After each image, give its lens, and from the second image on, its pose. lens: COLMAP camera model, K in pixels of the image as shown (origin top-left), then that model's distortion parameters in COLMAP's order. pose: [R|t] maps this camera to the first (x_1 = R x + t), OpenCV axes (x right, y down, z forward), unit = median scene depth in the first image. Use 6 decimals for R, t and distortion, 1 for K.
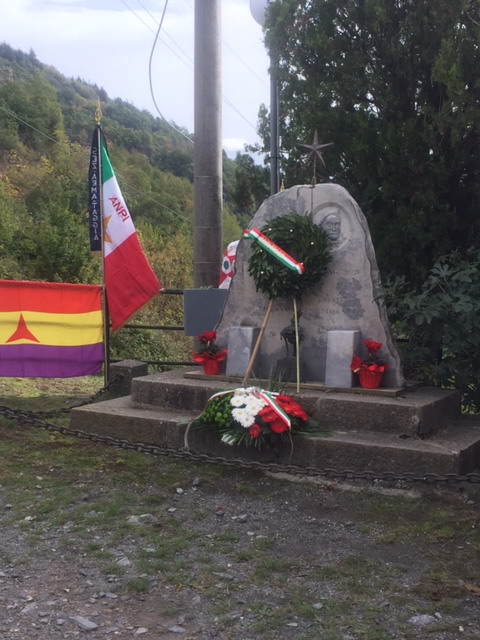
lens RADIAL K [[933.4, 0, 240.2], [0, 933.4, 319.4], [0, 0, 1]] dist [0.108957, 0.000000]
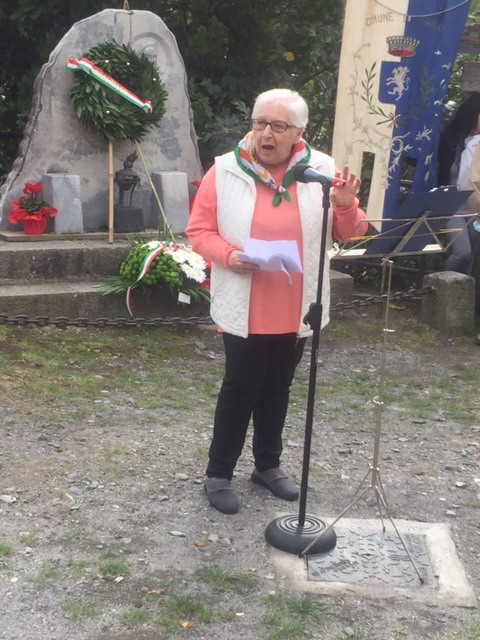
lens RADIAL K [[1159.4, 0, 240.1], [0, 1159.4, 320.2], [0, 0, 1]] dist [0.063064, 0.000000]
pose [[0.514276, -0.173308, 0.839931, -0.862906], [0.014074, 0.980943, 0.193786, -0.067754], [-0.857509, -0.087838, 0.506914, 0.317464]]
